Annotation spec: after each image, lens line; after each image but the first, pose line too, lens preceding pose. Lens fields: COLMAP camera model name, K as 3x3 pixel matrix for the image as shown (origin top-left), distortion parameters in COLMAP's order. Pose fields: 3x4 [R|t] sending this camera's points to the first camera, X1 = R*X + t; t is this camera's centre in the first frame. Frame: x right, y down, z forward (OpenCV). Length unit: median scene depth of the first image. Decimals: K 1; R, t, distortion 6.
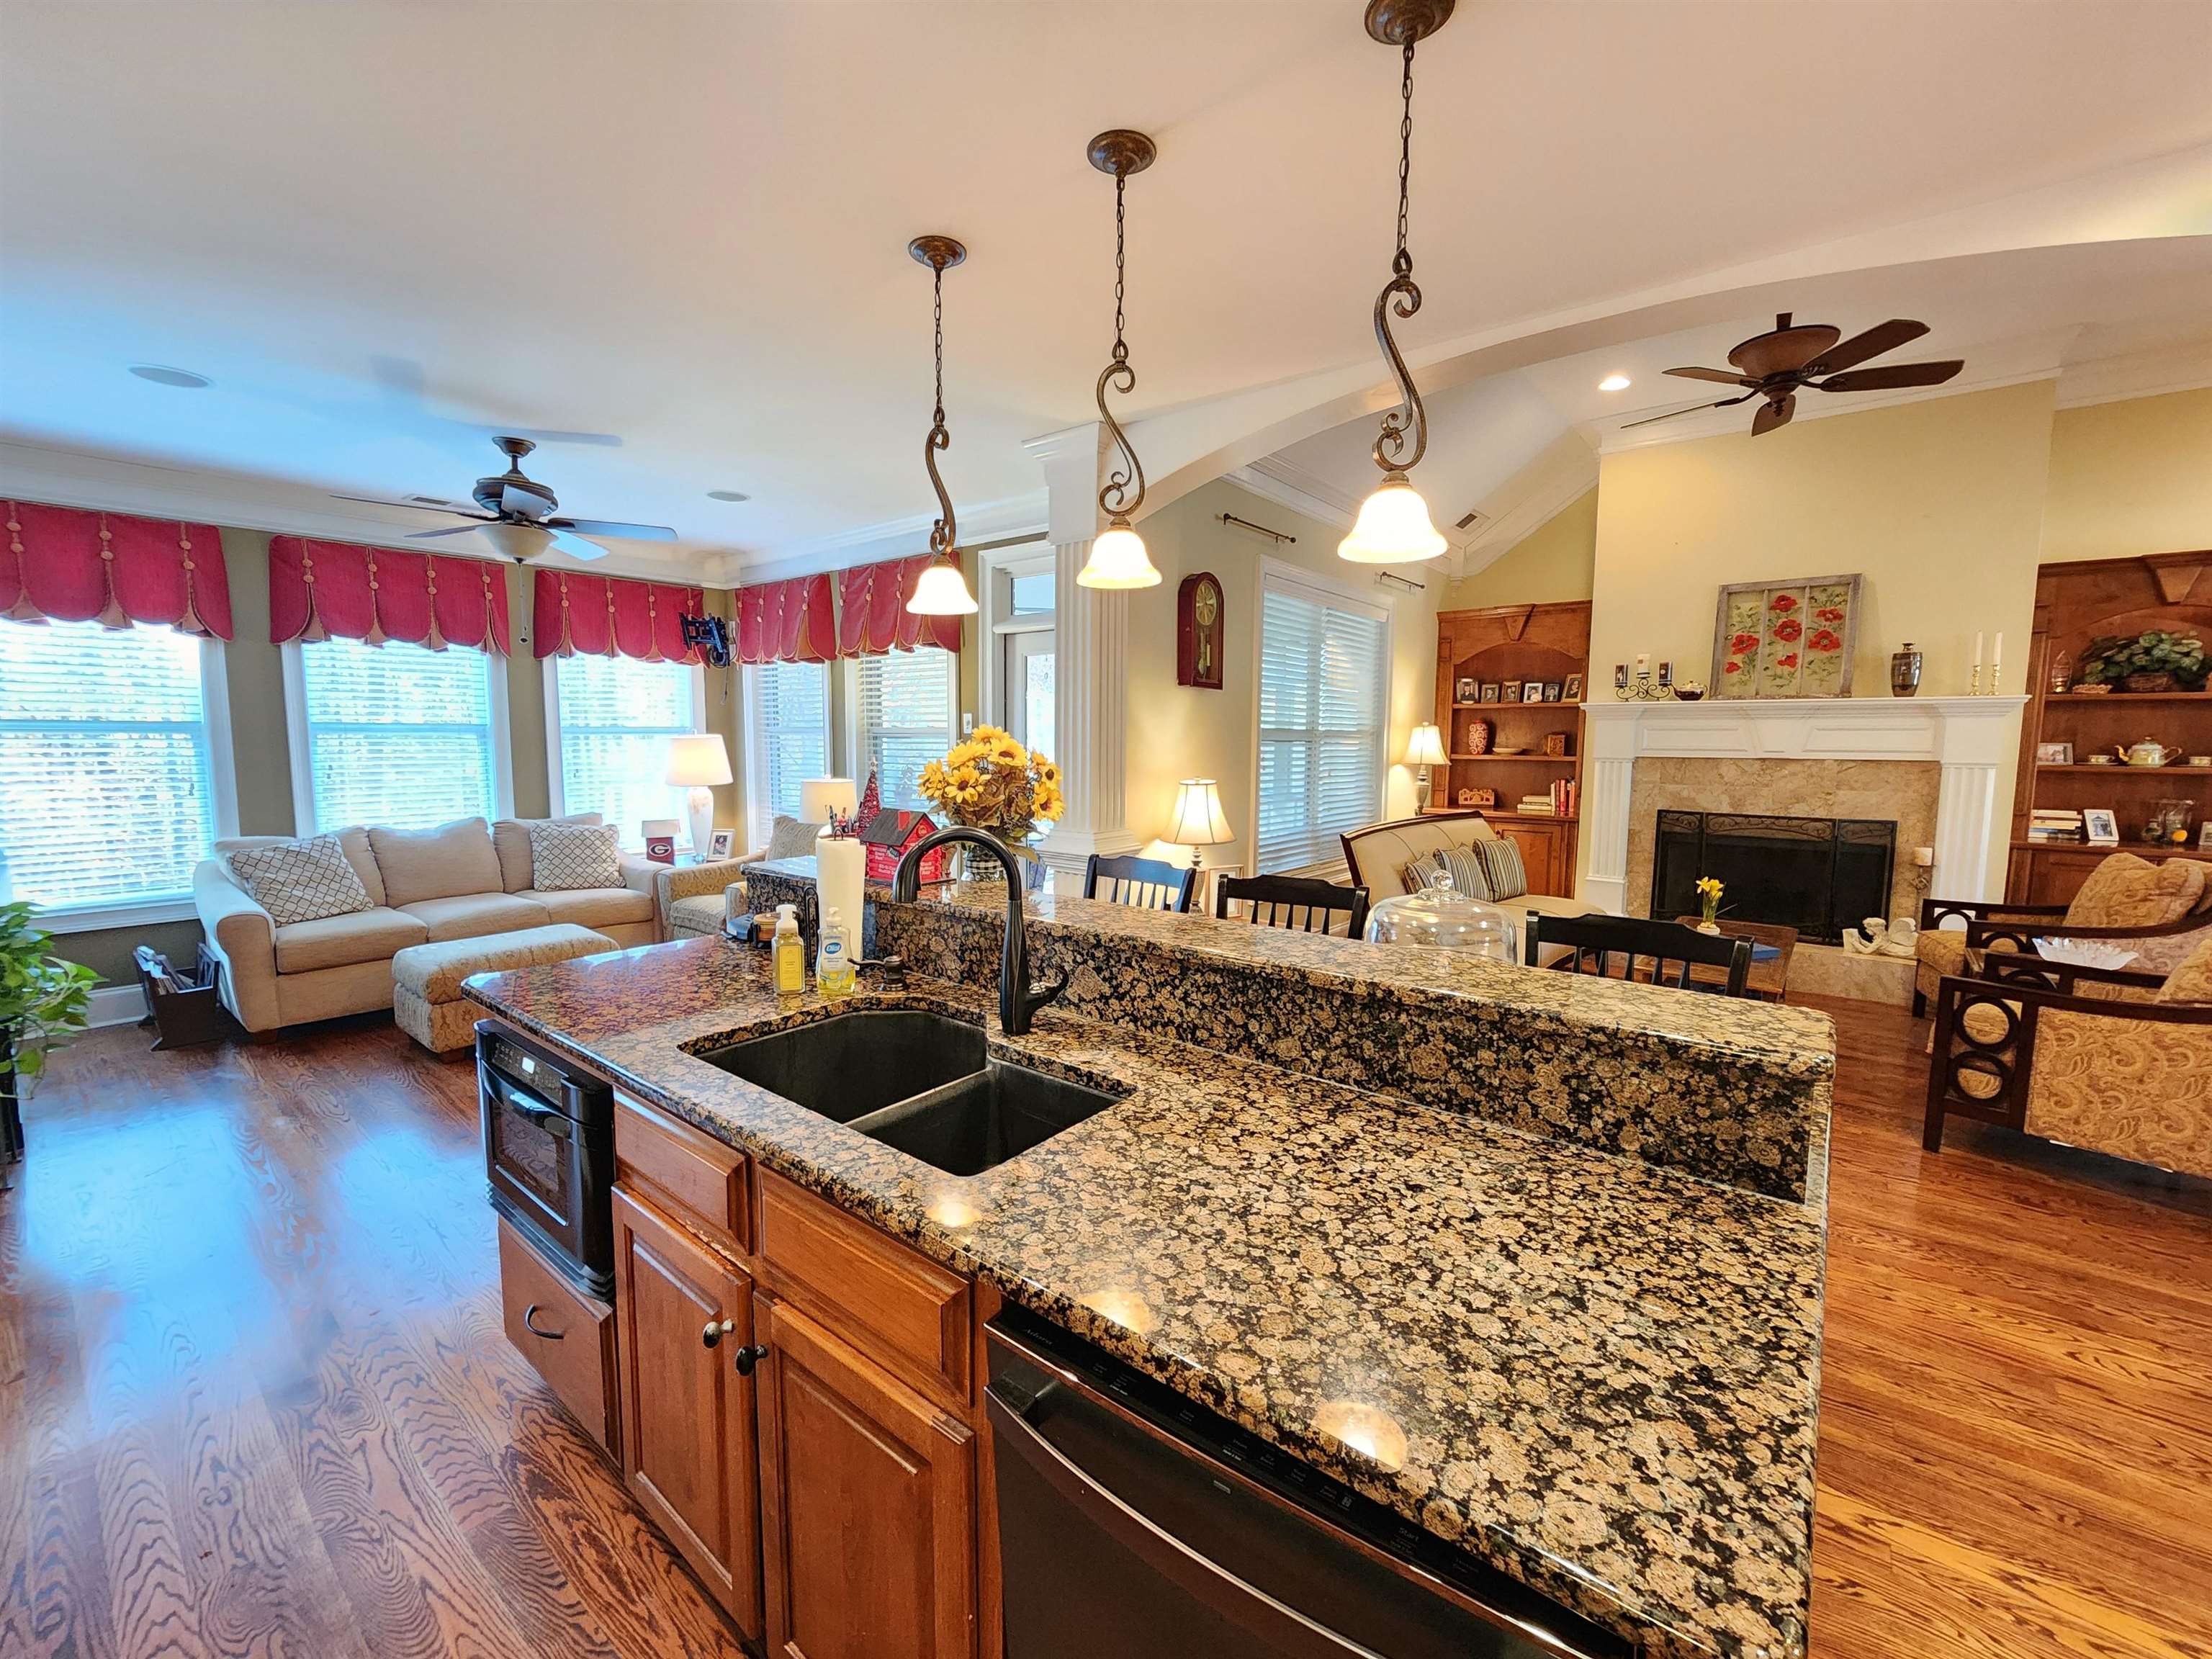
lens RADIAL K [[909.8, 0, 1104.3], [0, 909.8, 825.9], [0, 0, 1]] dist [-0.004076, 0.001735]
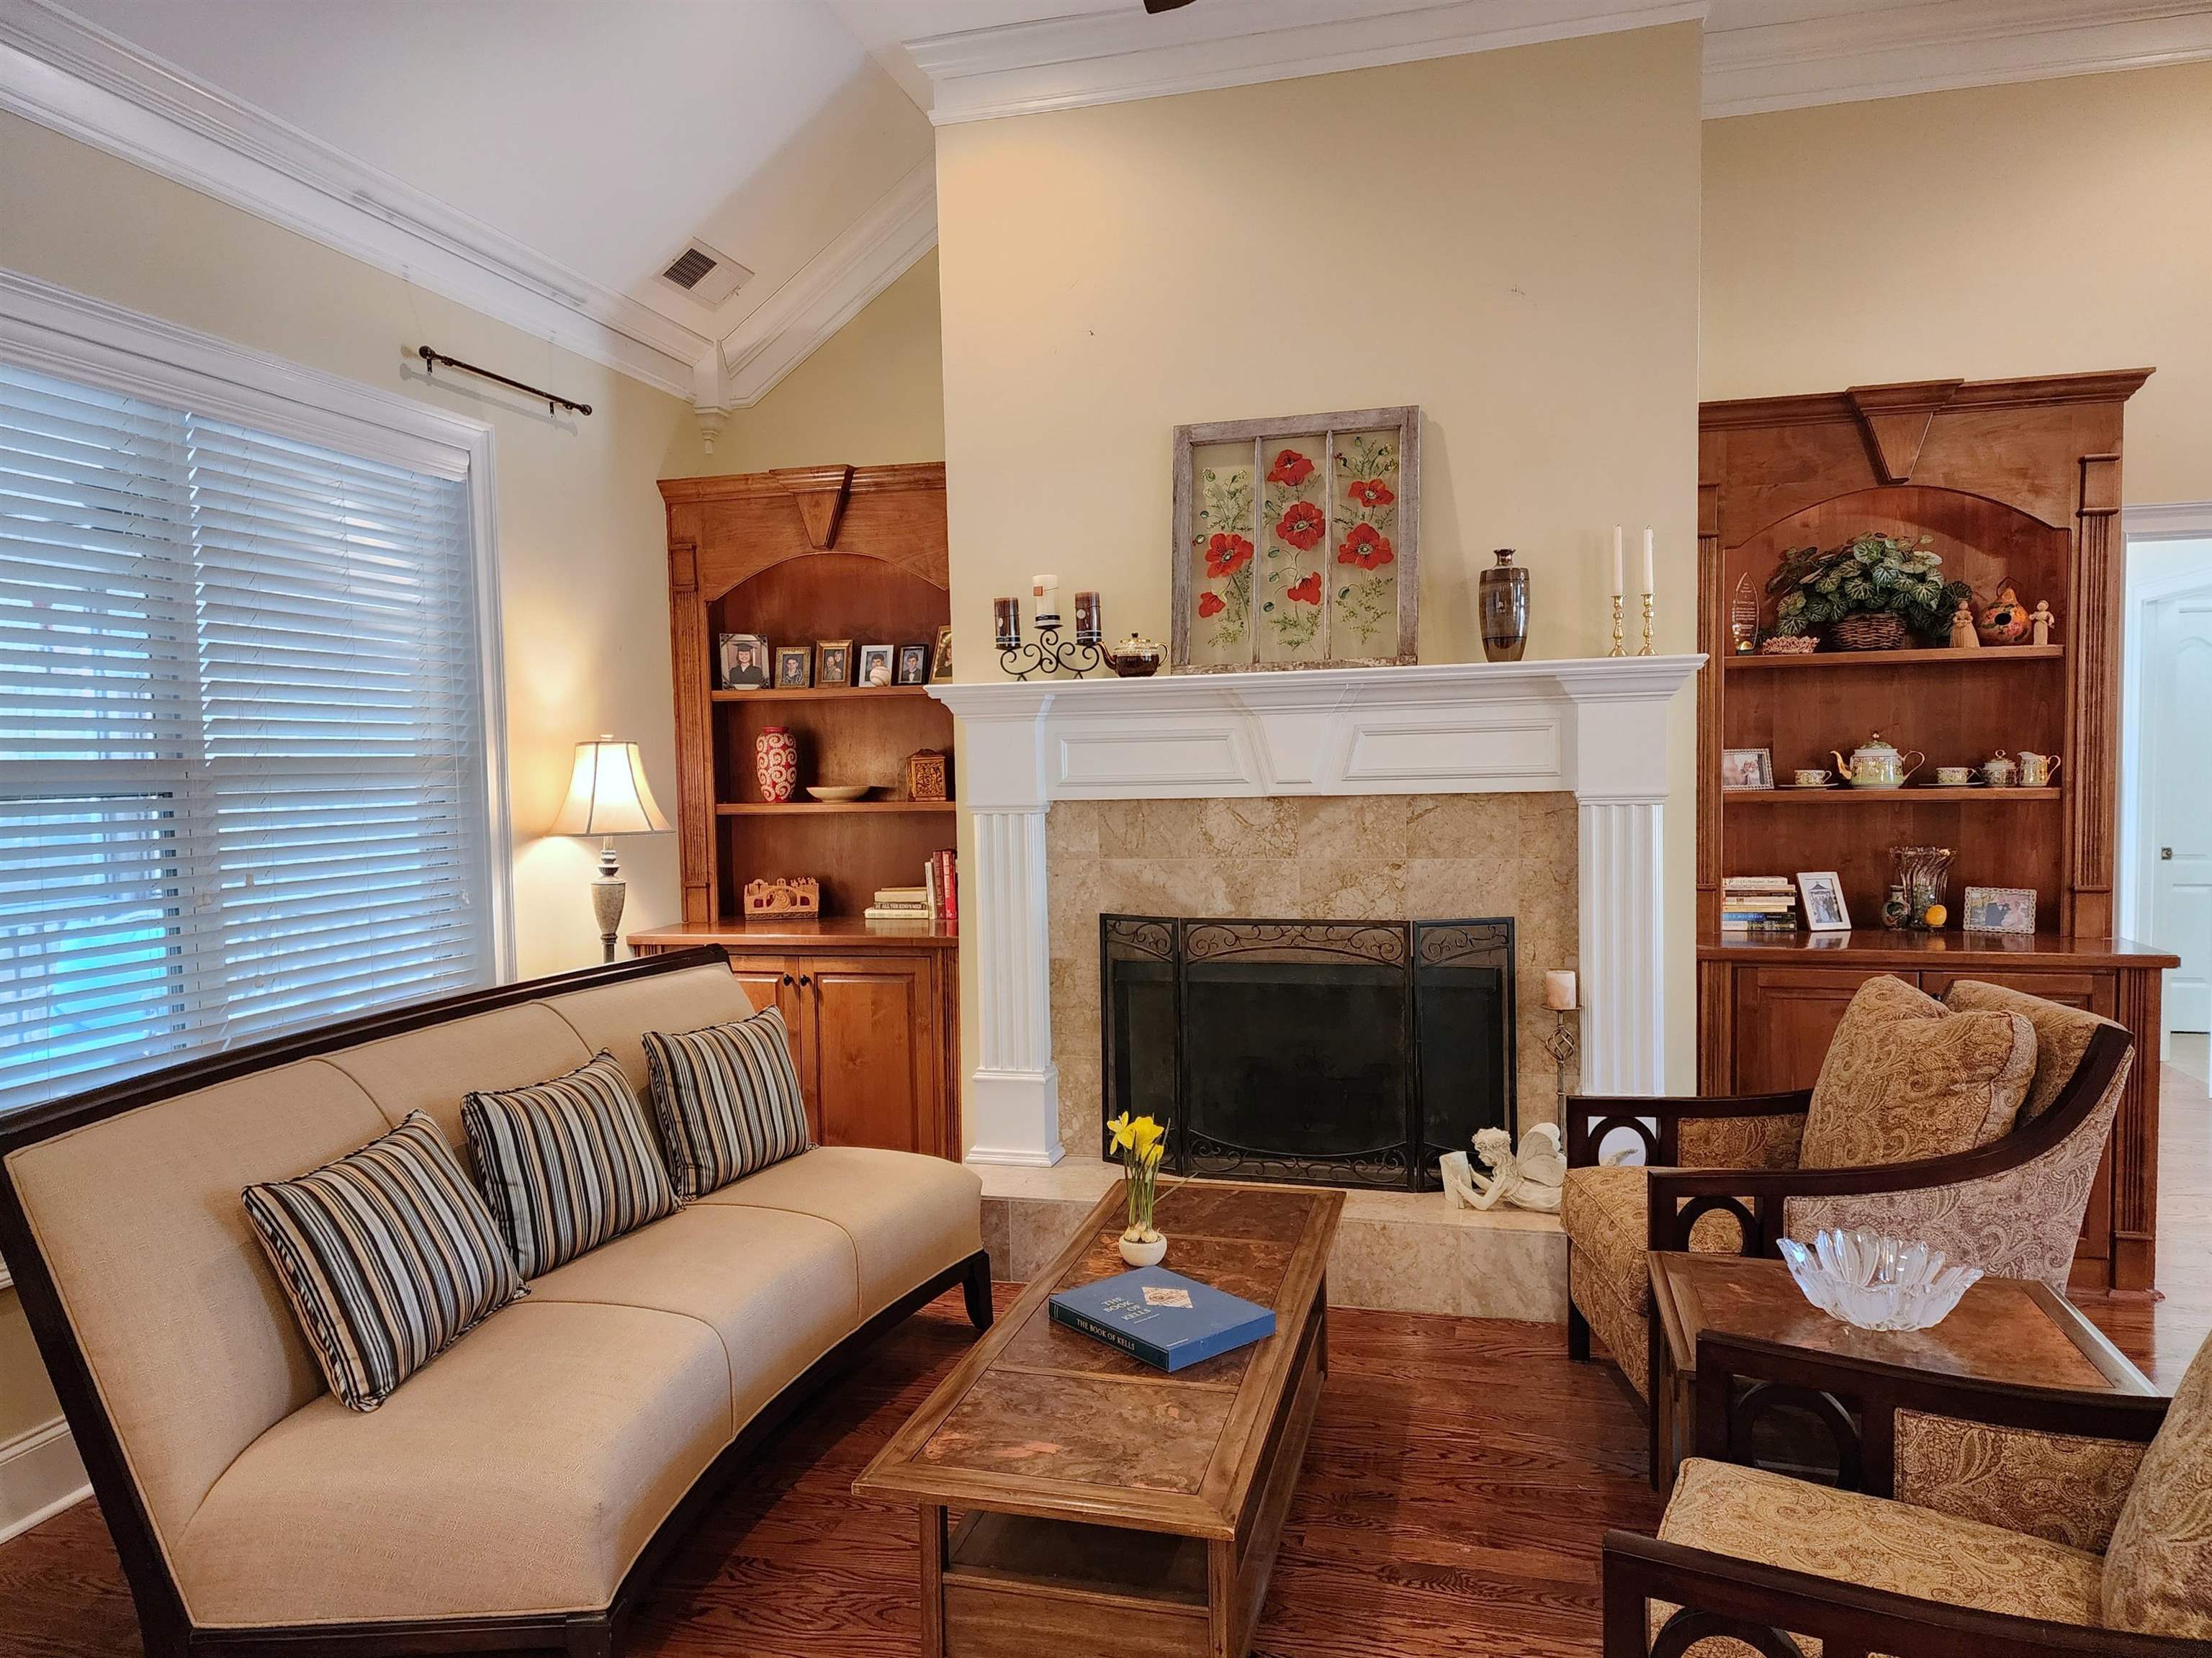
lens RADIAL K [[1487.7, 0, 1099.0], [0, 1487.7, 837.9], [0, 0, 1]] dist [0.055068, -0.018885]
pose [[0.910840, -0.049021, 0.409838, 0.344847], [0.067058, 0.997306, -0.029742, -0.038780], [-0.407276, 0.054573, 0.911673, 0.358987]]
